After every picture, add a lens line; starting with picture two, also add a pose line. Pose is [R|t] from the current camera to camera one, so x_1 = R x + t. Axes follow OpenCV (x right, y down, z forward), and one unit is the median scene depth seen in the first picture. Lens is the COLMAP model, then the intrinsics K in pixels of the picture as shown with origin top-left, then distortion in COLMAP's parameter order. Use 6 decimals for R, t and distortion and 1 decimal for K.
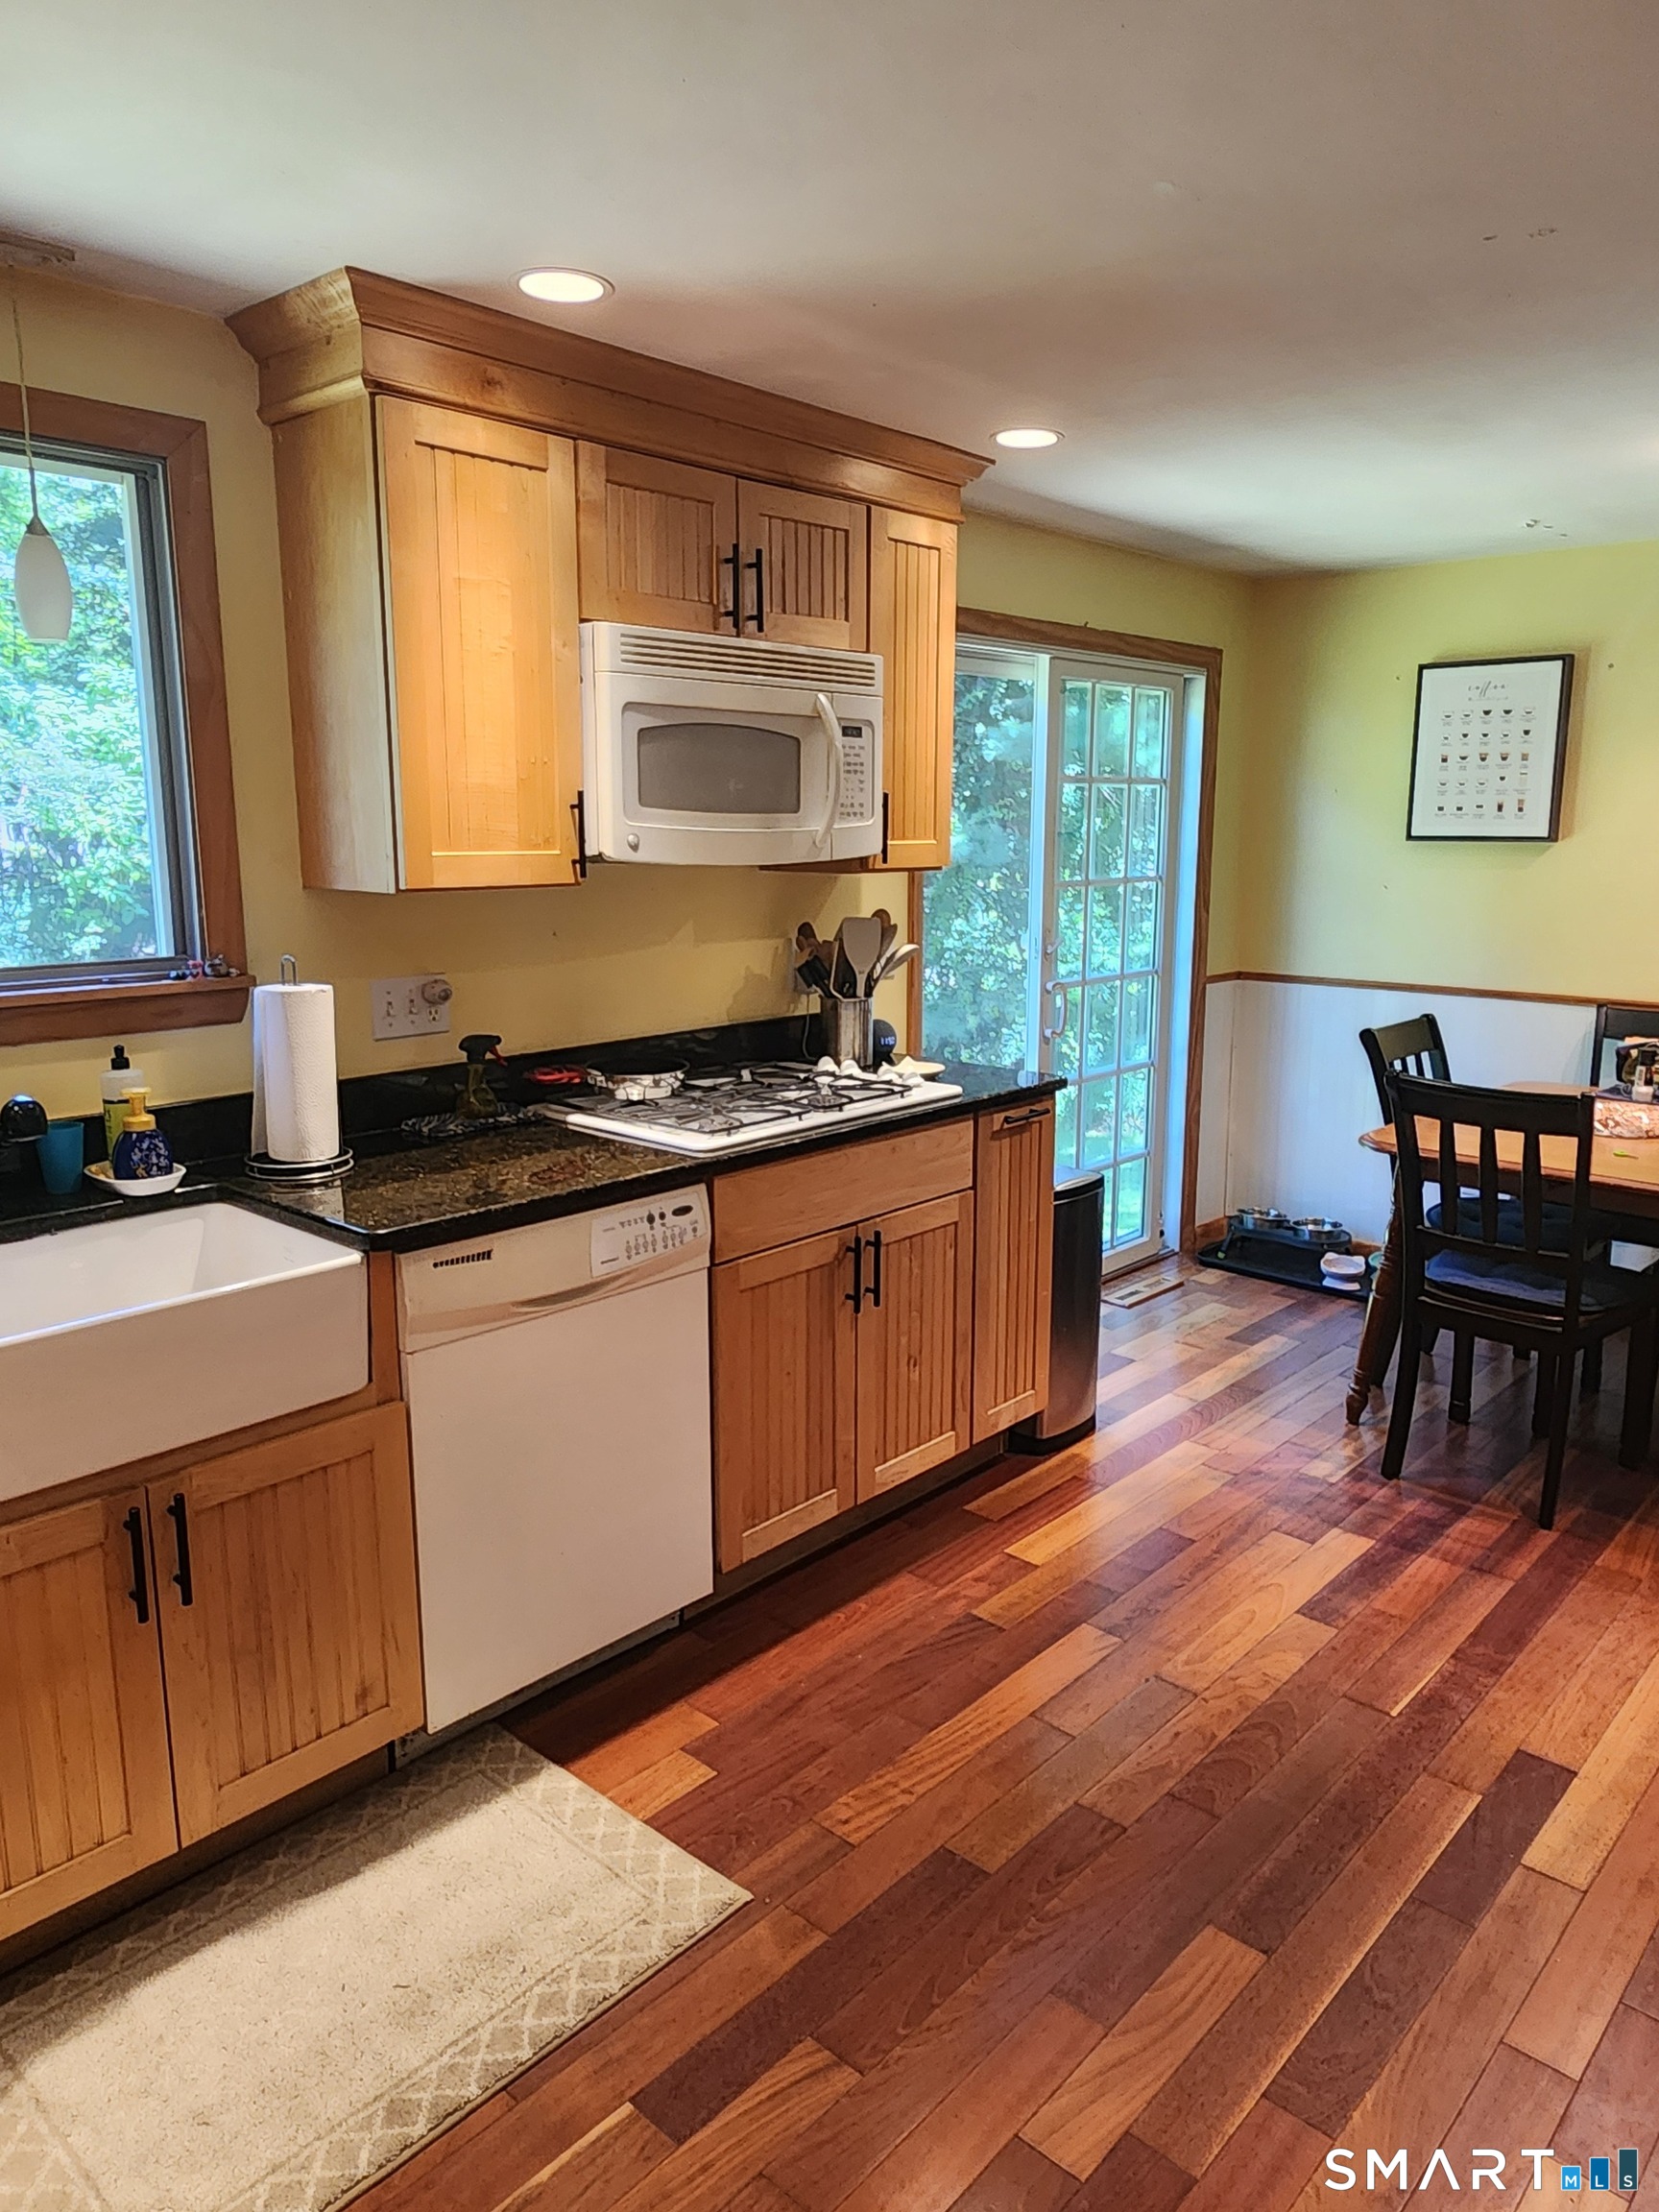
lens RADIAL K [[1492.8, 0, 830.3], [0, 1492.8, 1099.7], [0, 0, 1]] dist [0.004313, -0.001959]
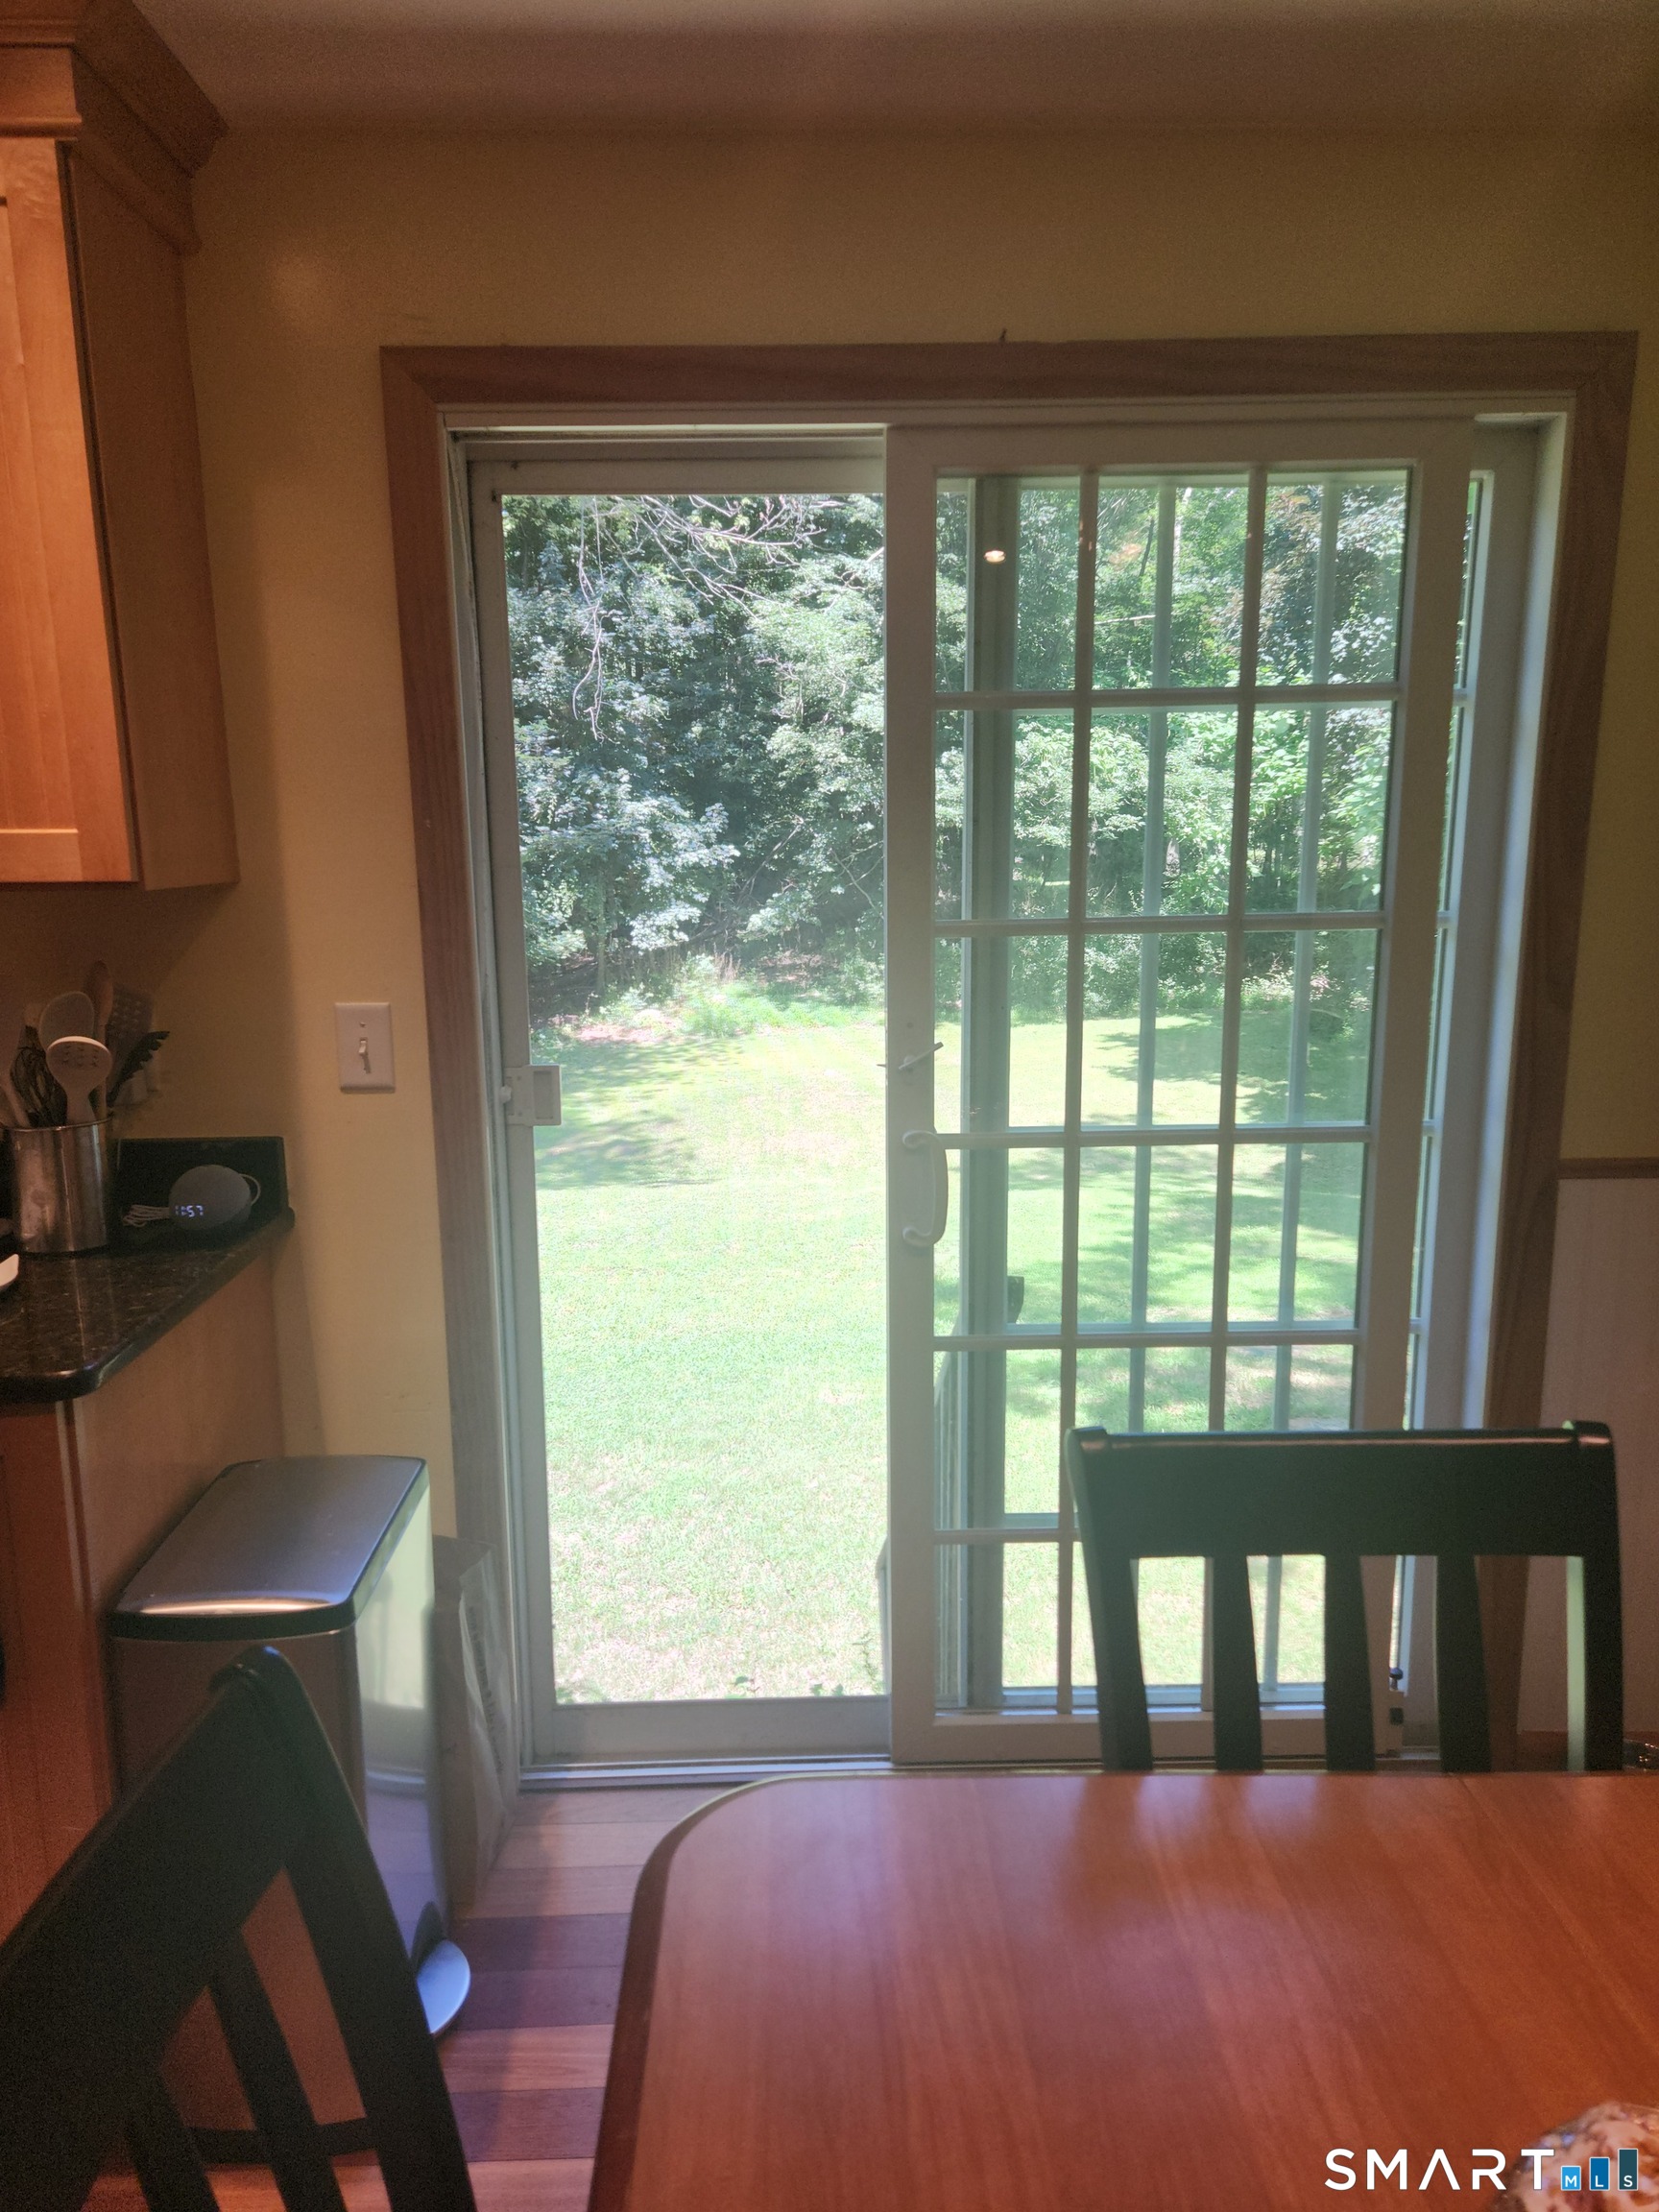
lens RADIAL K [[1469.6, 0, 858.3], [0, 1469.6, 1111.2], [0, 0, 1]] dist [0.072696, -0.035535]
pose [[0.688606, 0.127766, -0.713791, 2.368740], [-0.123836, 0.990615, 0.057849, -0.584914], [0.714483, 0.048558, 0.697966, 3.375266]]
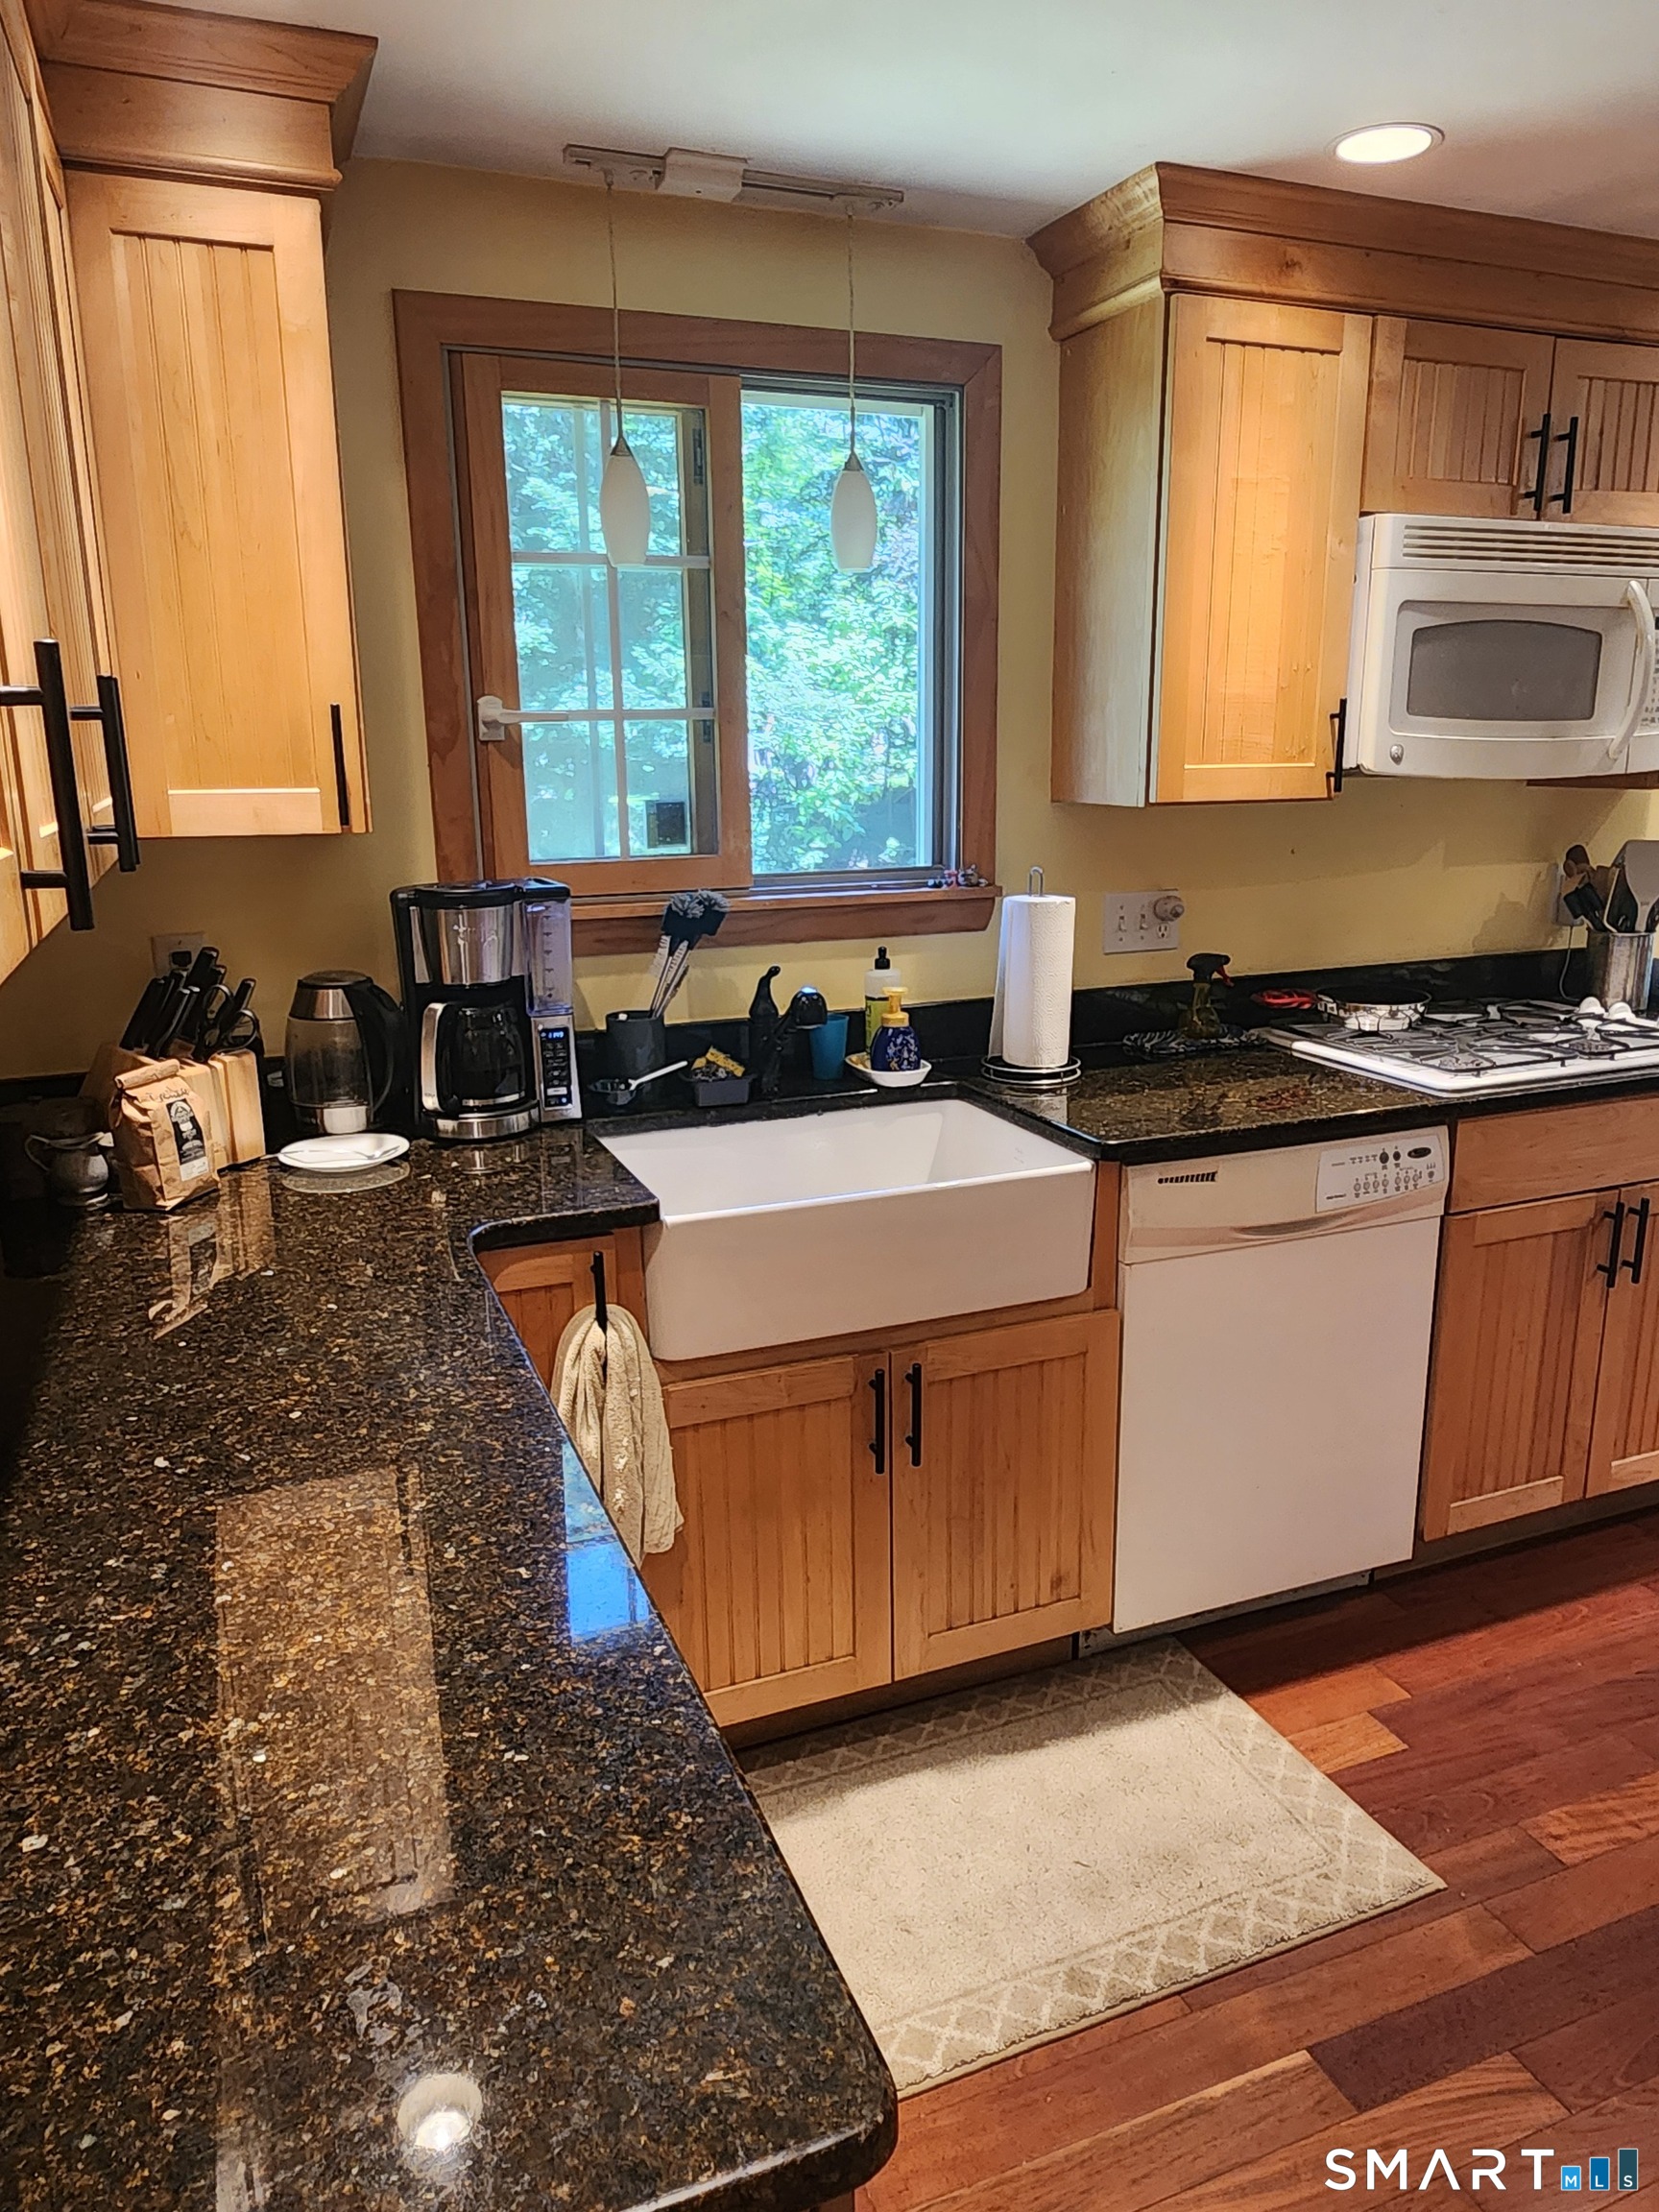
lens RADIAL K [[1492.8, 0, 830.3], [0, 1492.8, 1099.7], [0, 0, 1]] dist [0.004313, -0.001959]
pose [[0.901633, 0.088757, -0.423297, -0.040200], [-0.067091, 0.995572, 0.065847, 0.004964], [0.427266, -0.030971, 0.903595, 0.001075]]
